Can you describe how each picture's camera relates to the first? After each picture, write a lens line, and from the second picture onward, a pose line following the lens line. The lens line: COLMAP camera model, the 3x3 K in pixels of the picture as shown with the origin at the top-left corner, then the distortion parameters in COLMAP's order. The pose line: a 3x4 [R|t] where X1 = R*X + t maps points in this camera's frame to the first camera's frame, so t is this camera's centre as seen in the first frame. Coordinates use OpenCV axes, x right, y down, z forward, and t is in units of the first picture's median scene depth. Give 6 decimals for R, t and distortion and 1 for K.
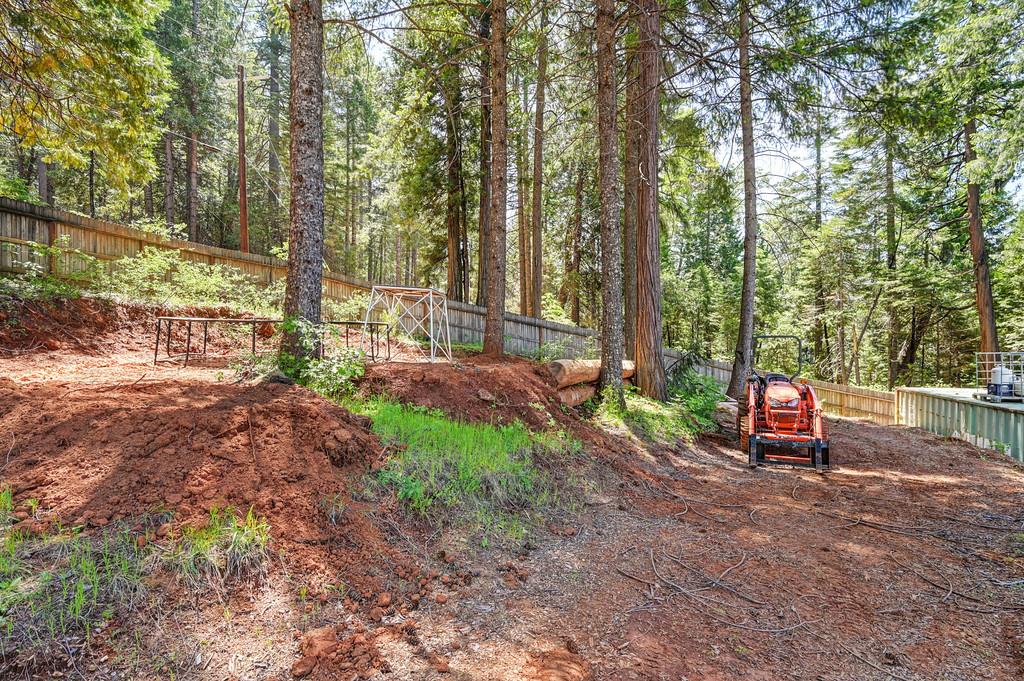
lens RADIAL K [[495.9, 0, 516.2], [0, 495.9, 345.2], [0, 0, 1]] dist [0.000335, -0.001299]
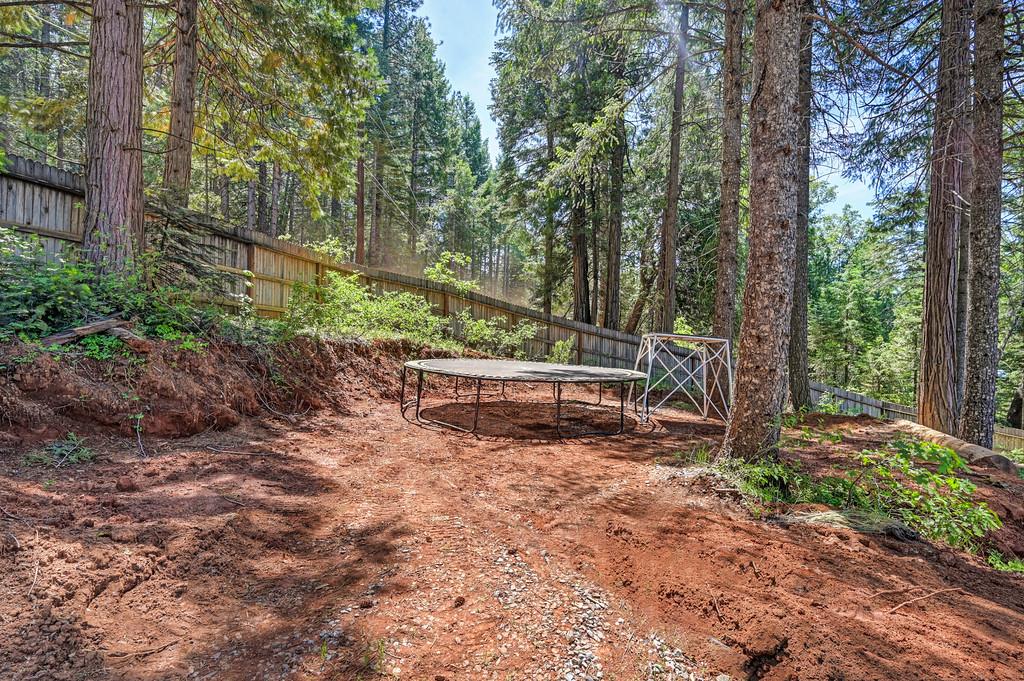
lens RADIAL K [[495.9, 0, 516.1], [0, 495.9, 343.5], [0, 0, 1]] dist [0.000335, -0.001299]
pose [[0.999433, 0.025116, -0.022418, -0.223067], [-0.025414, 0.999591, -0.013120, -0.037891], [0.022080, 0.013682, 0.999663, 0.069409]]
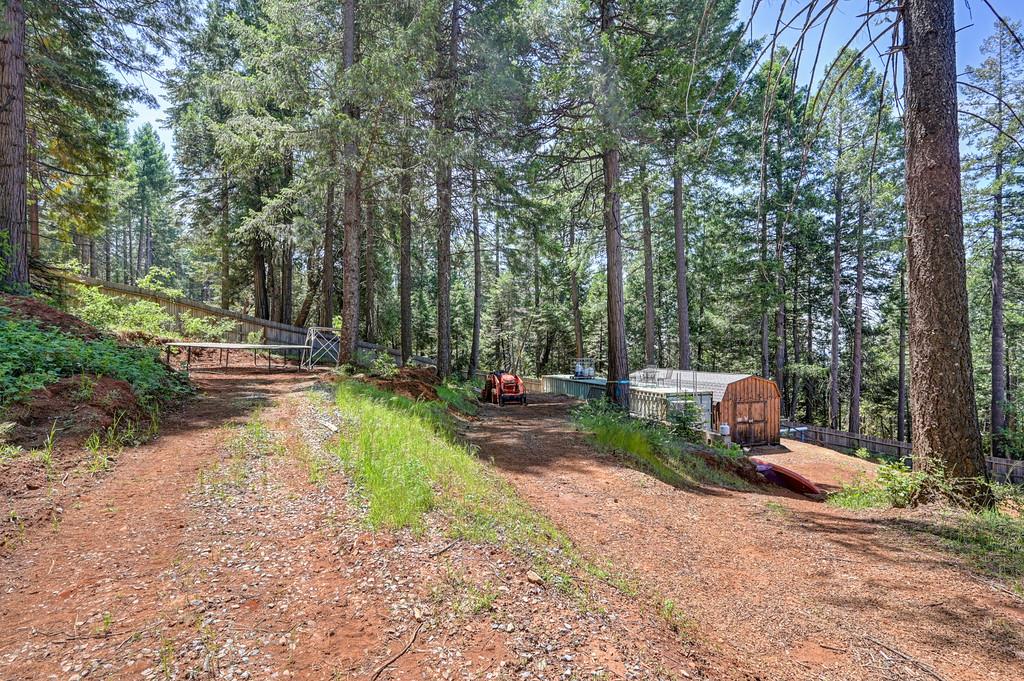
lens RADIAL K [[495.9, 0, 517.1], [0, 495.9, 343.9], [0, 0, 1]] dist [0.000335, -0.001299]
pose [[0.814642, 0.002274, 0.579960, -0.322930], [0.002138, 0.999974, -0.006925, -0.020056], [-0.579960, 0.006881, 0.814616, -0.388858]]
